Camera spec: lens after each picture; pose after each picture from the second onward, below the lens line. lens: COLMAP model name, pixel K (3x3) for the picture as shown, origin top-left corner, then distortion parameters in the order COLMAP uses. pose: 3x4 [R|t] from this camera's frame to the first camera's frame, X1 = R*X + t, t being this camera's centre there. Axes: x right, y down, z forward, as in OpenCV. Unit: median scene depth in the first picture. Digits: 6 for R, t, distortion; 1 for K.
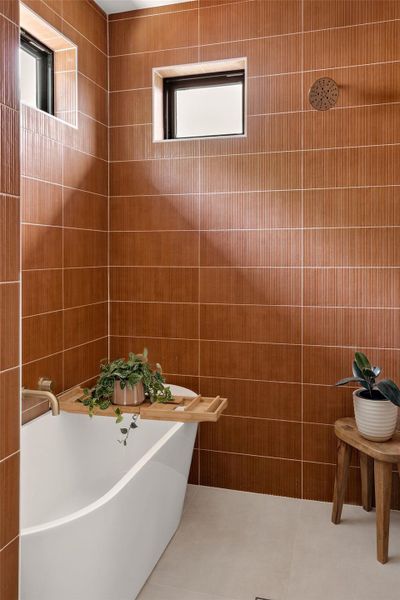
lens RADIAL K [[438.4, 0, 202.4], [0, 438.4, 279.4], [0, 0, 1]] dist [-0.002255, 0.001407]
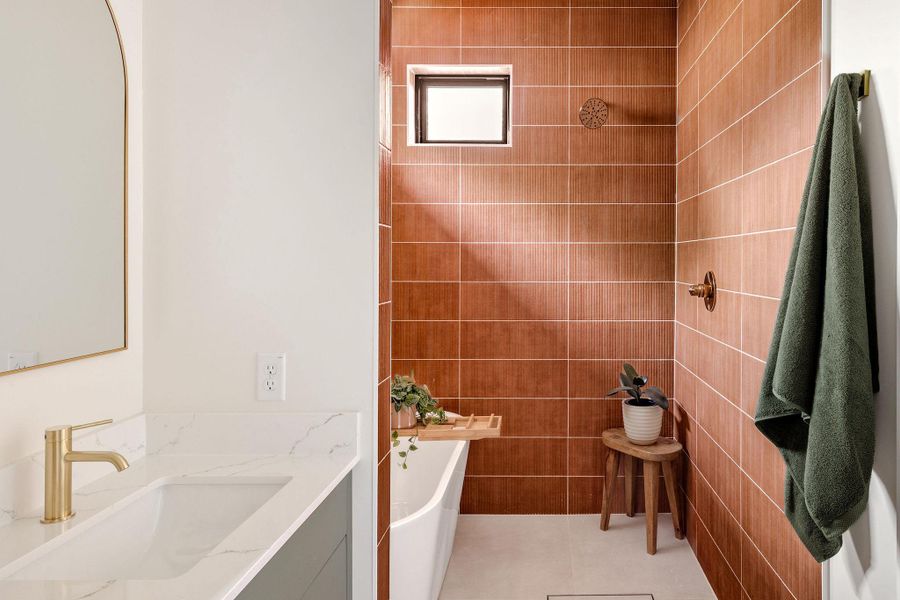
lens RADIAL K [[657.6, 0, 450.0], [0, 657.6, 300.0], [0, 0, 1]] dist [-0.002255, 0.001407]
pose [[0.973190, -0.014349, 0.229556, -0.375107], [0.010414, 0.999777, 0.018345, -0.016257], [-0.229769, -0.015462, 0.973122, -0.390651]]
